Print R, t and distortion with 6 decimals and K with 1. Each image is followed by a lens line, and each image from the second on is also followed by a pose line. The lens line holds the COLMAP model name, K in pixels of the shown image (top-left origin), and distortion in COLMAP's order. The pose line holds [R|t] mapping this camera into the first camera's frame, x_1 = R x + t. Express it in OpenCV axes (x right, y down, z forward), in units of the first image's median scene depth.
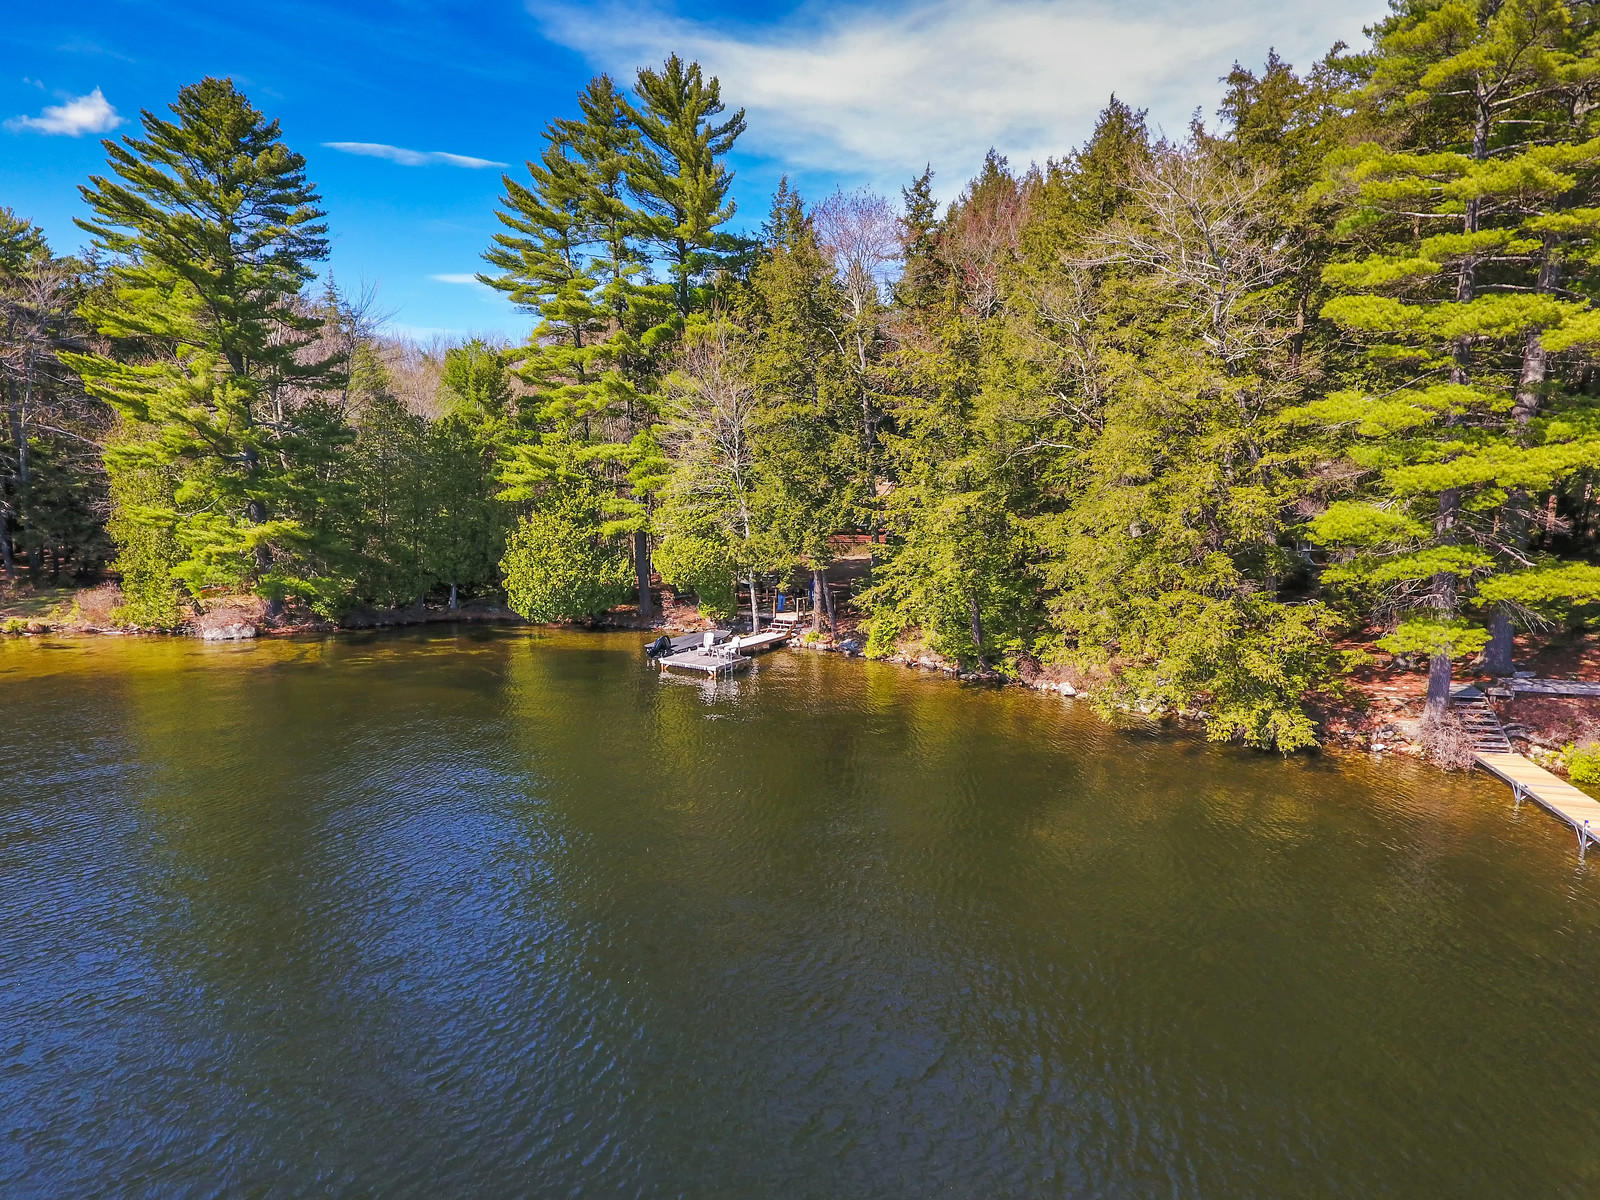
lens RADIAL K [[934.8, 0, 796.9], [0, 934.8, 596.9], [0, 0, 1]] dist [0.009257, 0.001100]
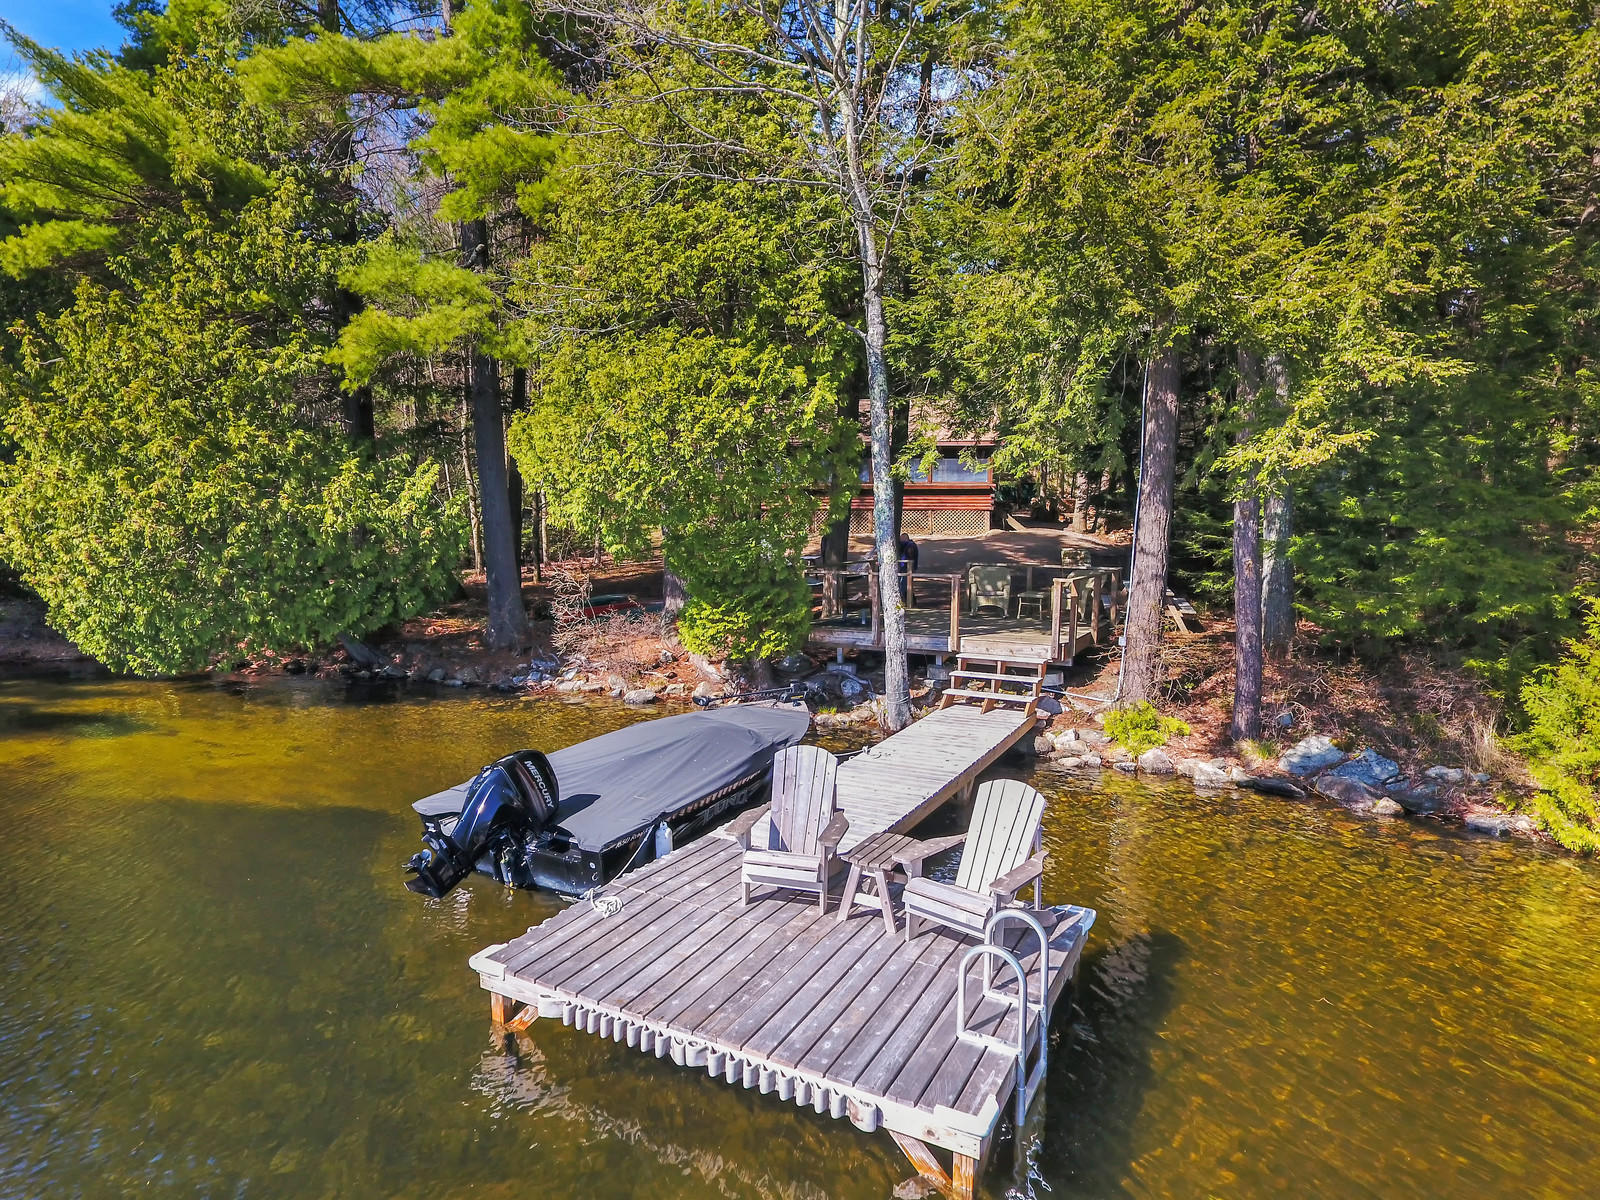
lens RADIAL K [[934.8, 0, 804.6], [0, 934.8, 605.5], [0, 0, 1]] dist [0.009257, 0.001100]
pose [[0.995890, -0.002401, 0.090544, -0.090489], [0.004891, 0.999616, -0.027289, 0.015517], [-0.090444, 0.027620, 0.995518, 0.696573]]
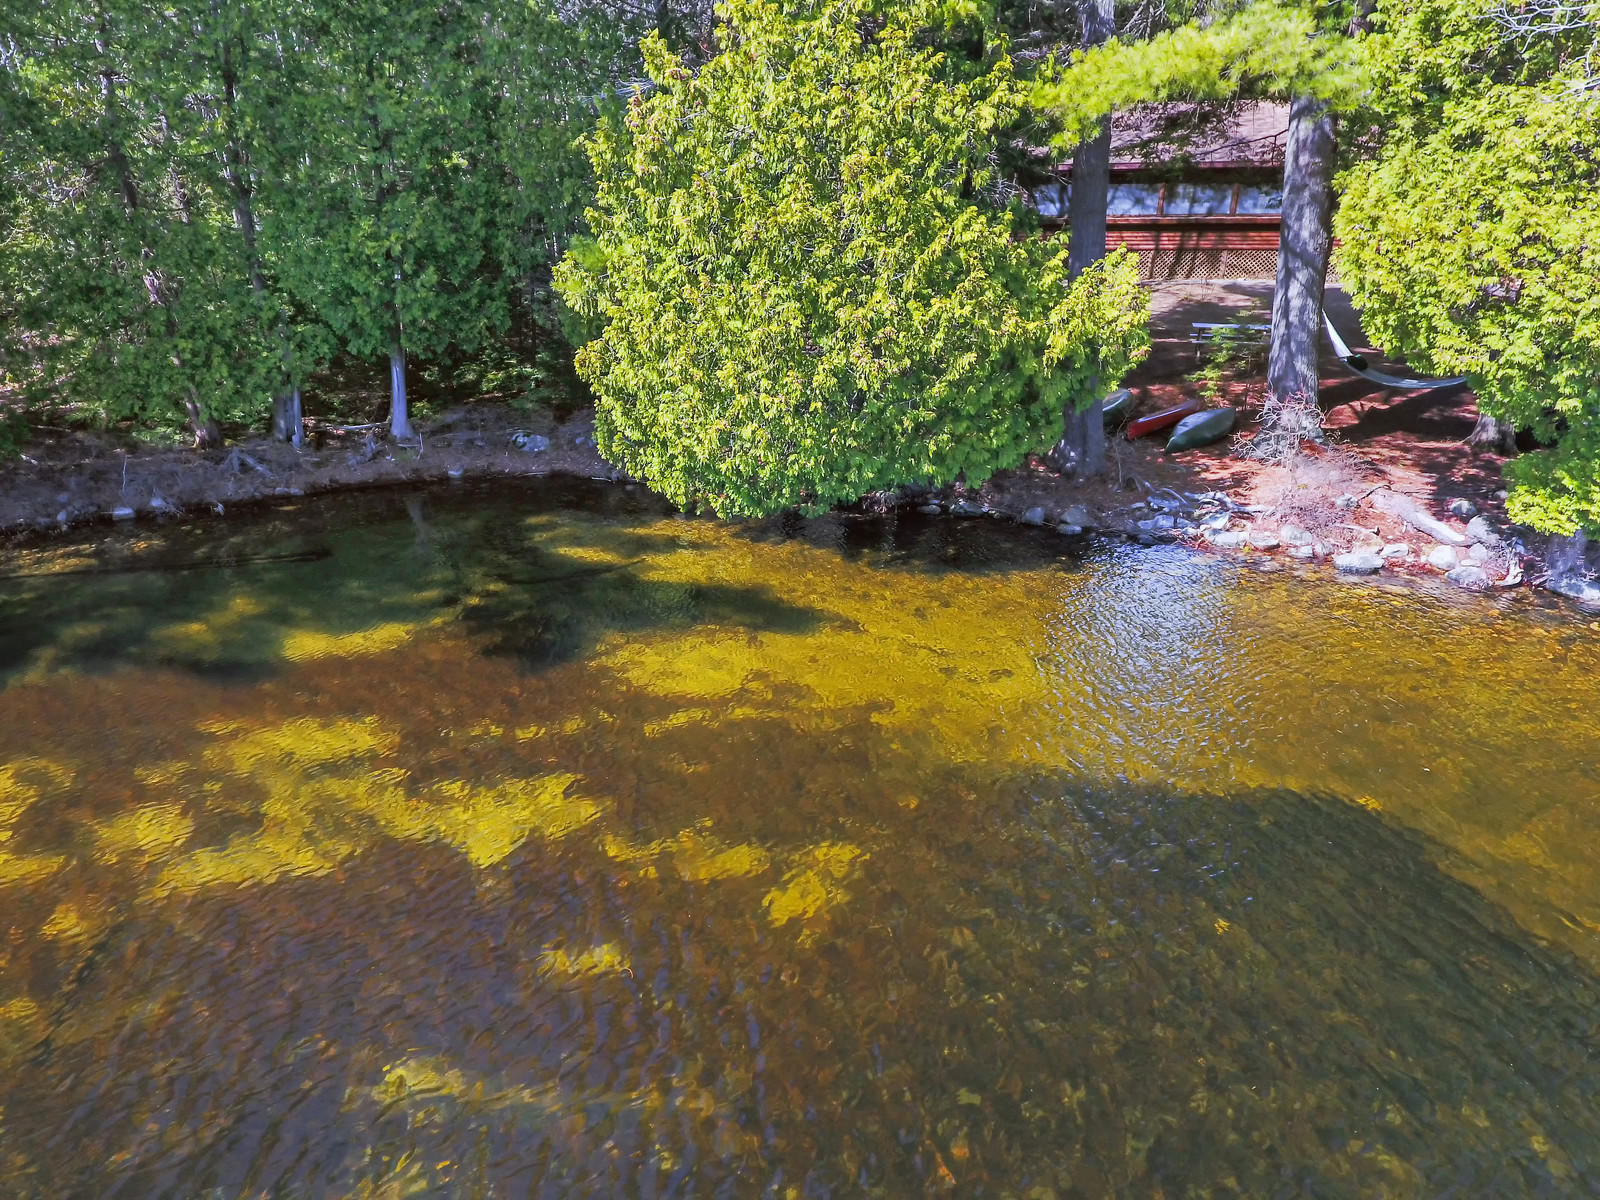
lens RADIAL K [[934.8, 0, 798.3], [0, 934.8, 601.5], [0, 0, 1]] dist [0.009257, 0.001100]
pose [[0.999997, 0.001980, -0.001339, -0.264589], [-0.001570, 0.966529, 0.256552, -0.016626], [0.001802, -0.256550, 0.966529, 0.772234]]
